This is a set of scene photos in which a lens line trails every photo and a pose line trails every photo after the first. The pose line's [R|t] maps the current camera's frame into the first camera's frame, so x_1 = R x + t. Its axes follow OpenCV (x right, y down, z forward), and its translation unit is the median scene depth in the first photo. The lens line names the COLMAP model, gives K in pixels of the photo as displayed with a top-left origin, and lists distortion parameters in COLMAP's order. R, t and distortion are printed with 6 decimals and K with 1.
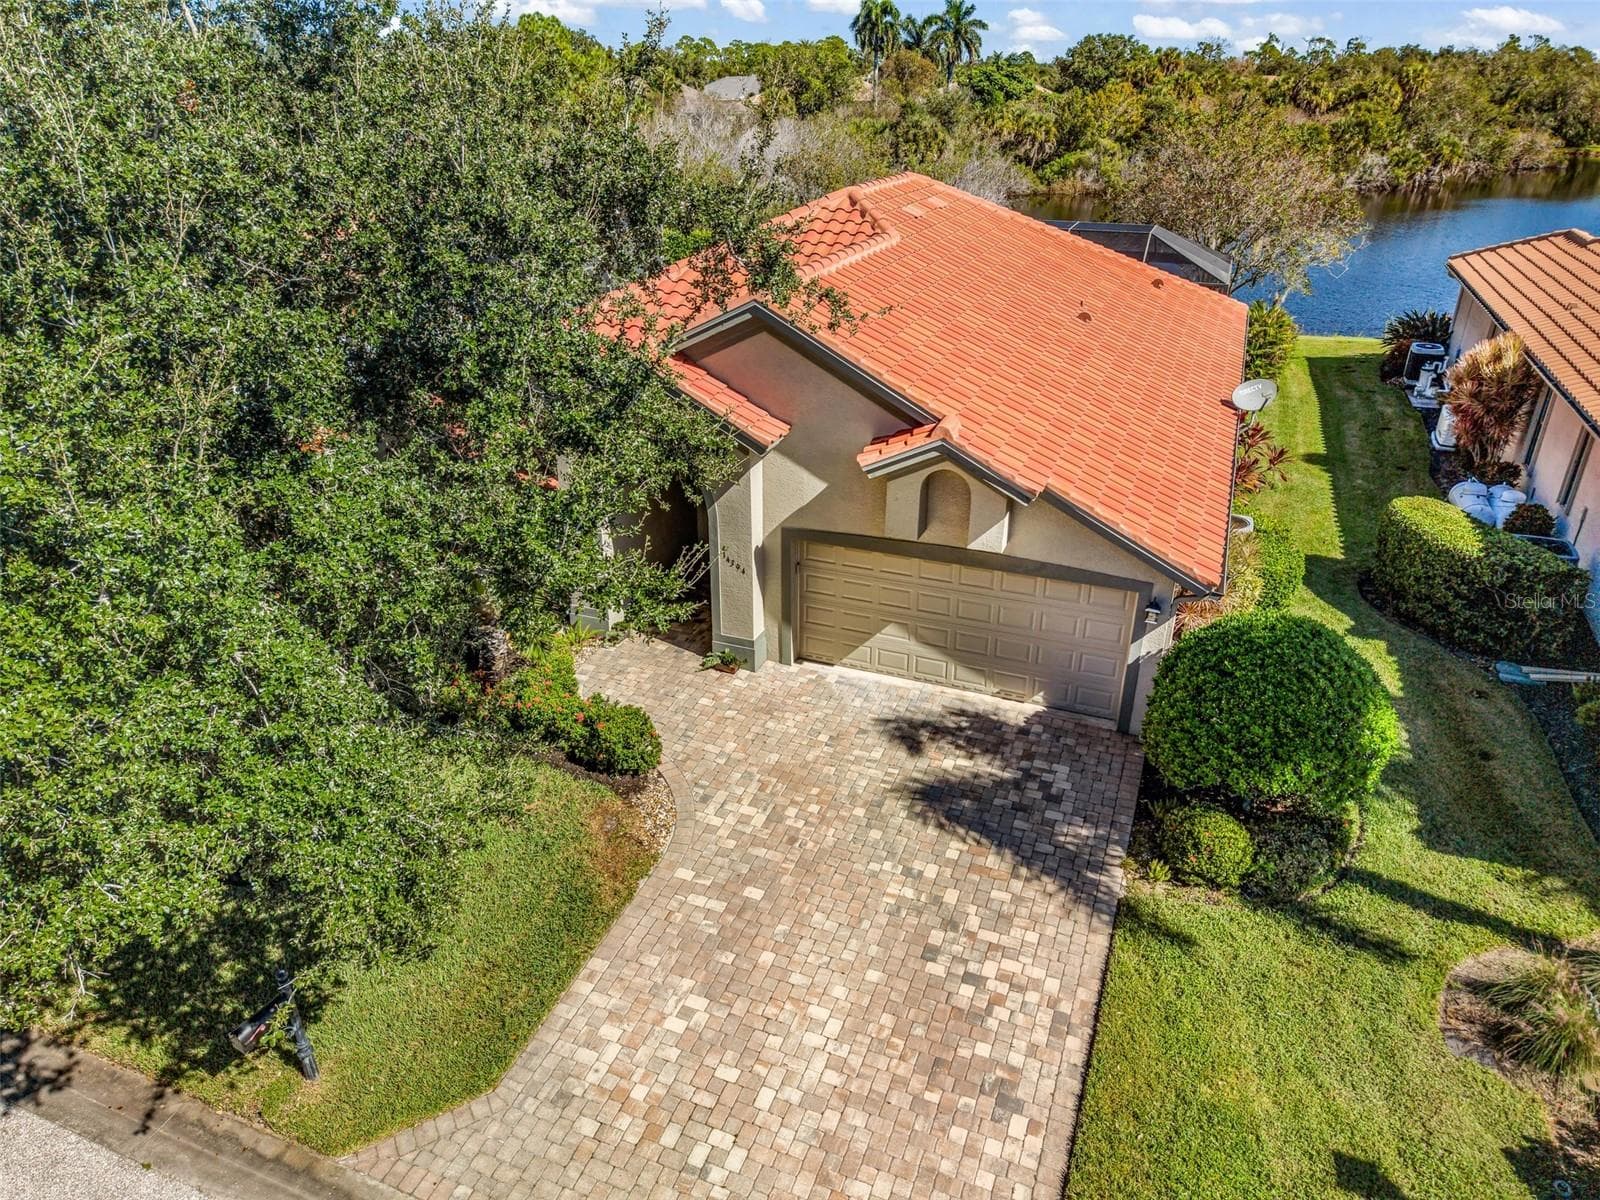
lens RADIAL K [[1072.4, 0, 803.8], [0, 1072.4, 598.9], [0, 0, 1]] dist [0.011097, -0.011279]
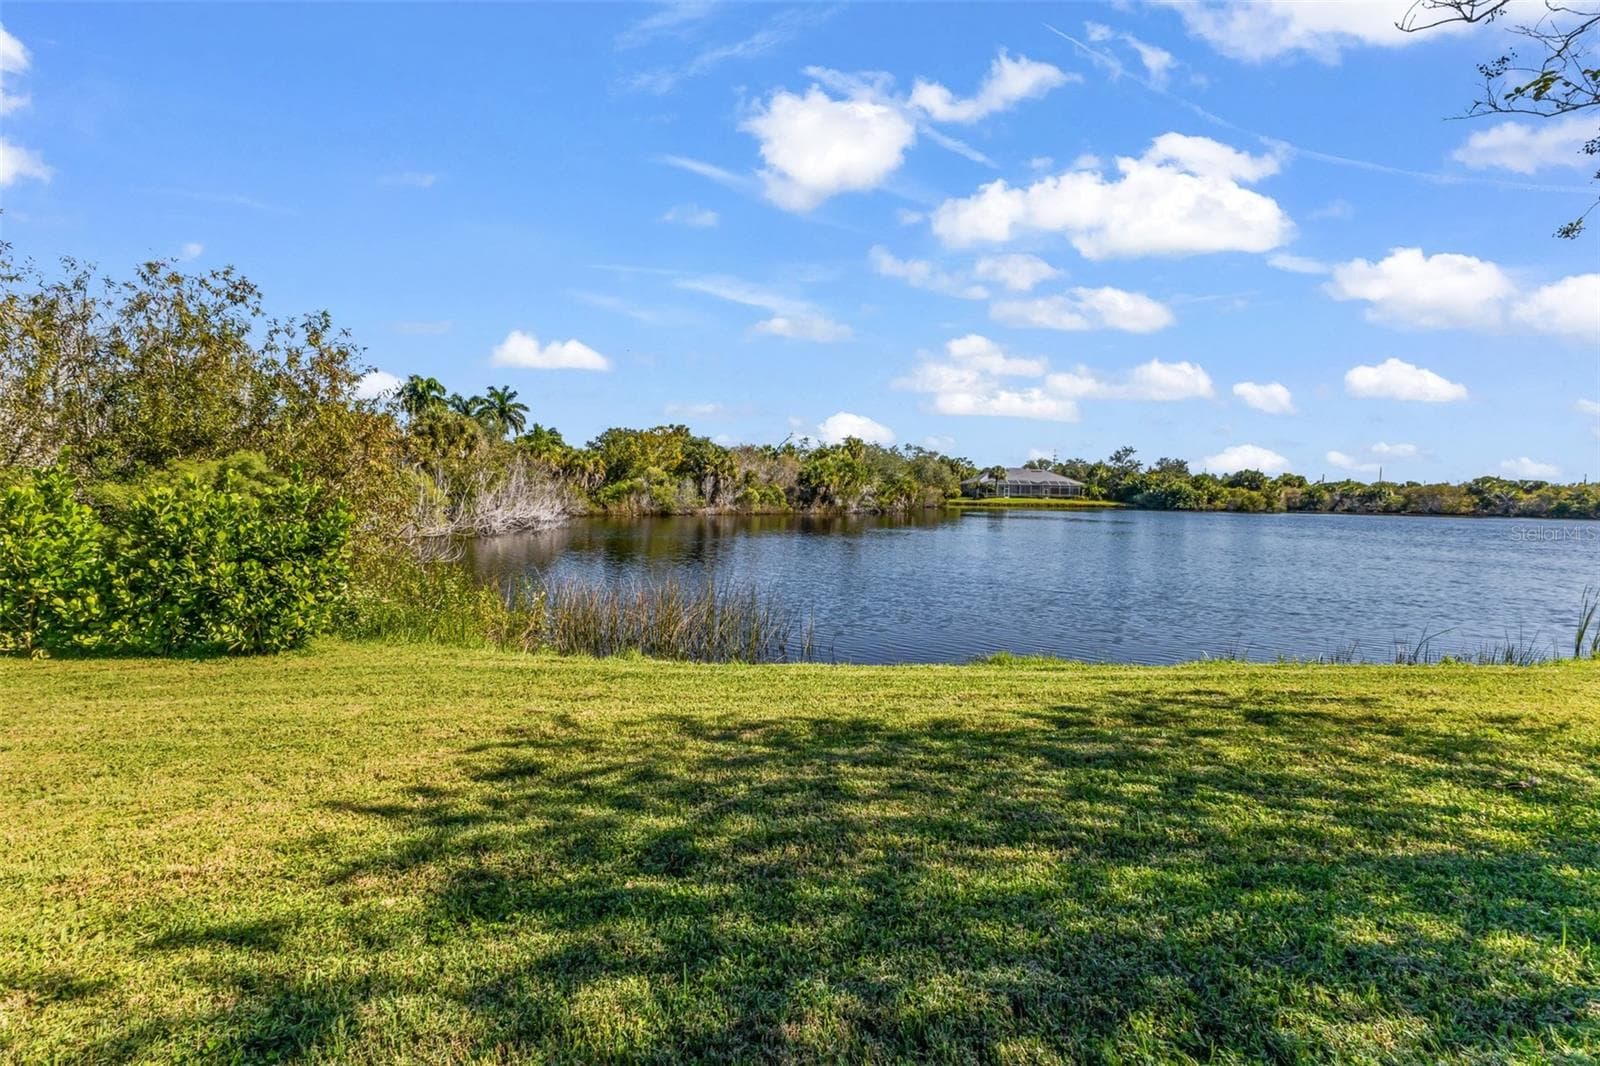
lens RADIAL K [[698.3, 0, 801.4], [0, 698.3, 532.4], [0, 0, 1]] dist [0.021321, 0.000254]
pose [[0.870584, -0.018862, 0.491659, 0.390489], [0.205892, 0.921533, -0.329220, -0.651668], [-0.446870, 0.387843, 0.806155, 2.314719]]
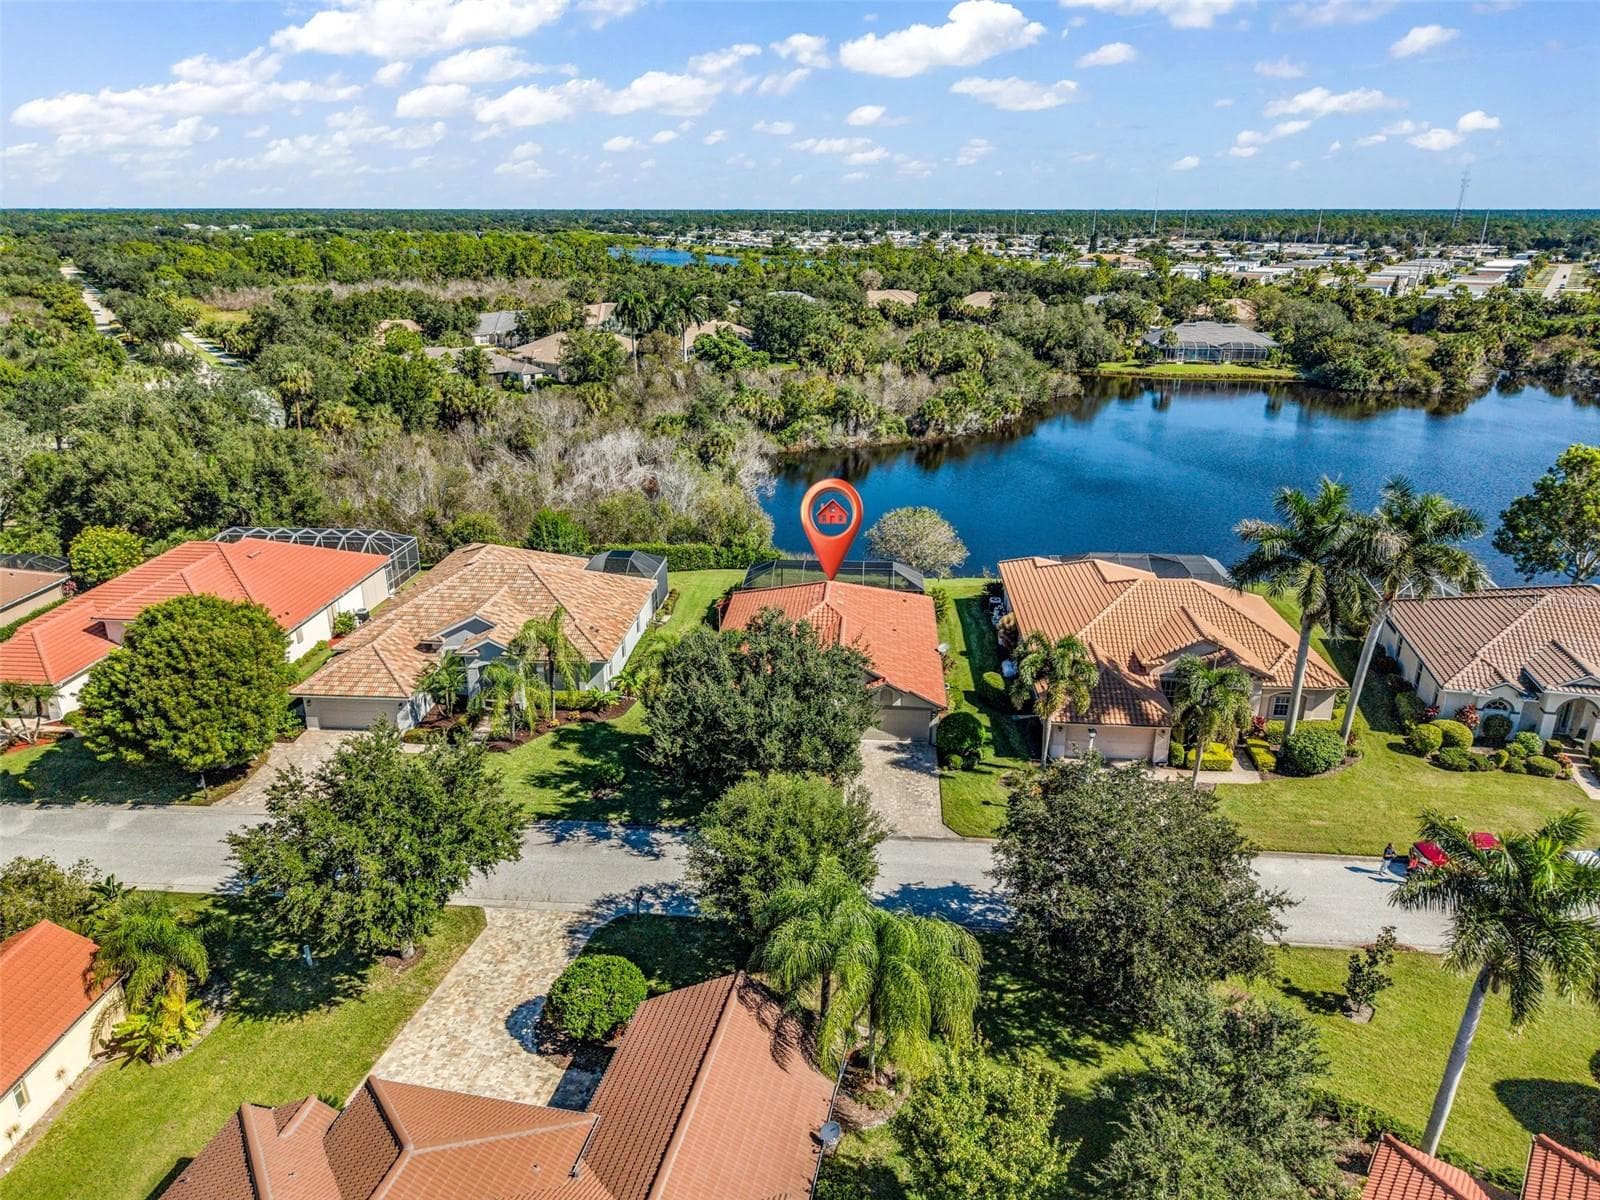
lens RADIAL K [[1072.4, 0, 797.7], [0, 1072.4, 592.9], [0, 0, 1]] dist [0.011097, -0.011279]
pose [[0.955844, -0.103636, 0.274994, -1.181469], [0.134158, 0.986438, -0.094561, -0.120760], [-0.261465, 0.127278, 0.956784, -2.704661]]
